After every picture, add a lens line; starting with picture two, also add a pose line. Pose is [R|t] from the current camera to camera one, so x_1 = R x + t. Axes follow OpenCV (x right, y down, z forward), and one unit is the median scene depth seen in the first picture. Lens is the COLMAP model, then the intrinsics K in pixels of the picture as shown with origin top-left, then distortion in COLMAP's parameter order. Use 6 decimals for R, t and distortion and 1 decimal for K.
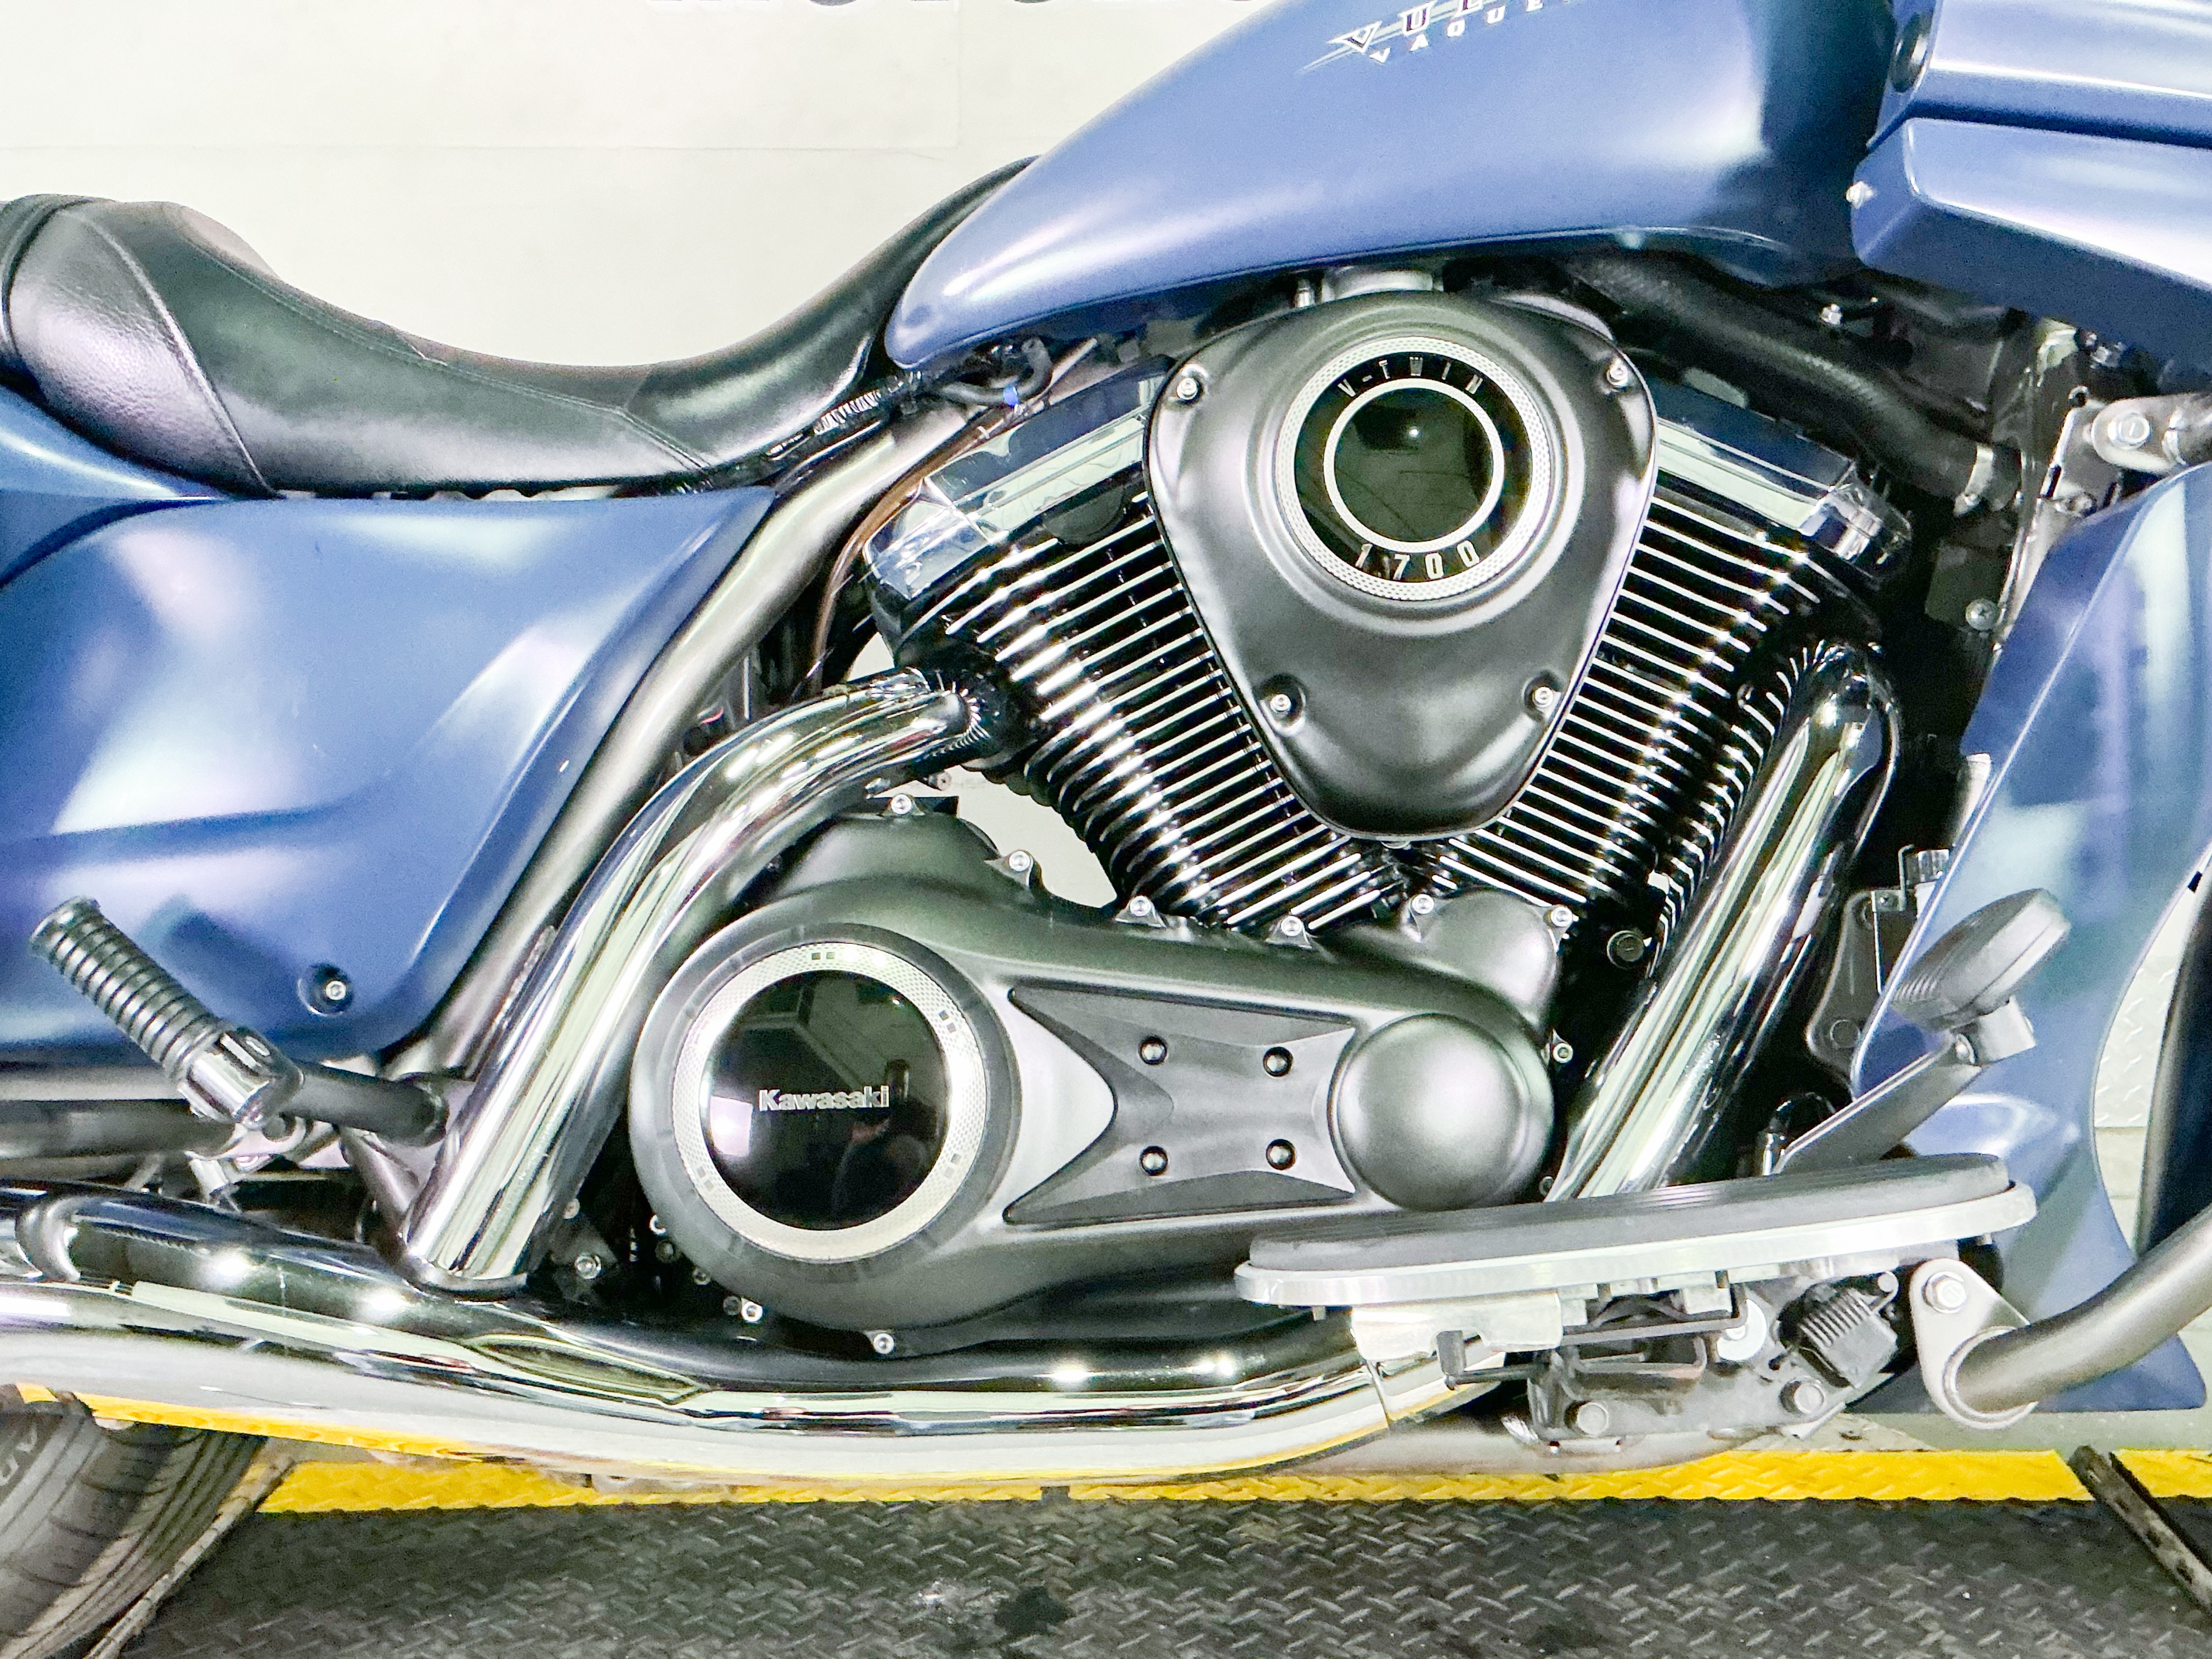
lens RADIAL K [[2338.2, 0, 1106.0], [0, 2338.2, 829.5], [0, 0, 1]] dist [0.162055, -0.332859]
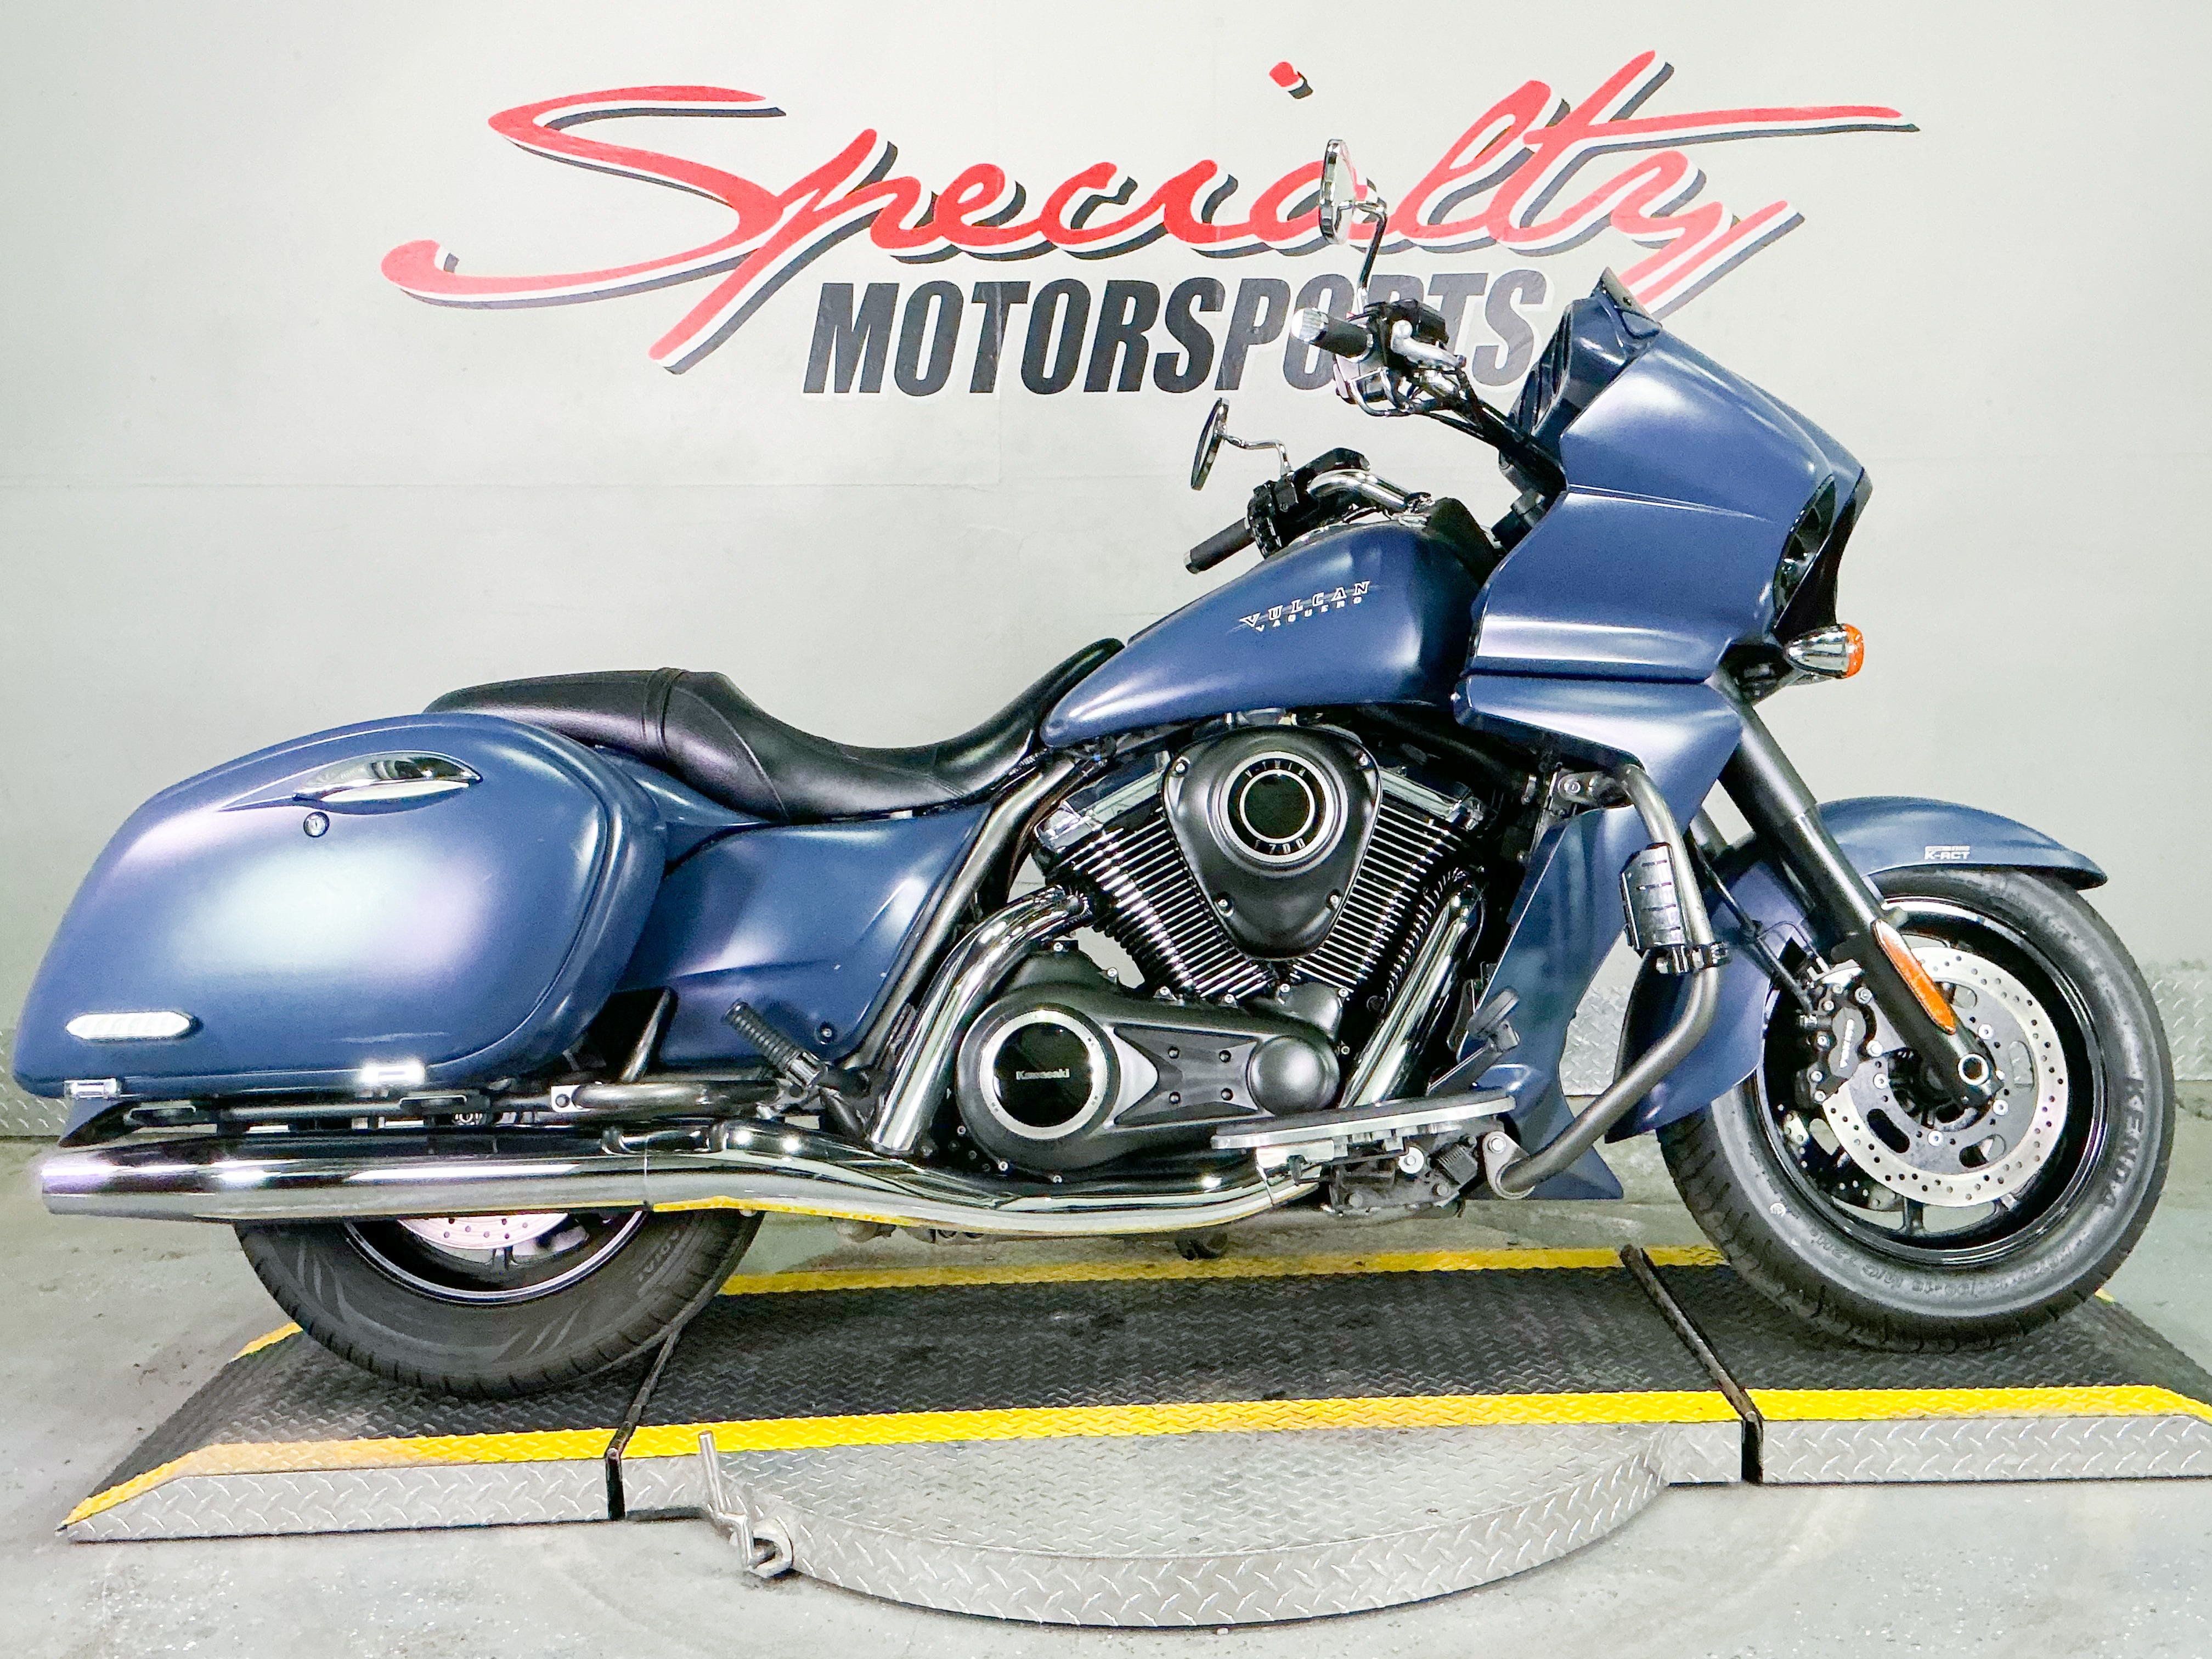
lens RADIAL K [[2338.2, 0, 1106.0], [0, 2338.2, 829.5], [0, 0, 1]] dist [0.162055, -0.332859]
pose [[0.999099, -0.013956, 0.040084, -0.133322], [0.014094, 0.999896, -0.003146, -0.120477], [-0.040036, 0.003708, 0.999191, -1.315893]]
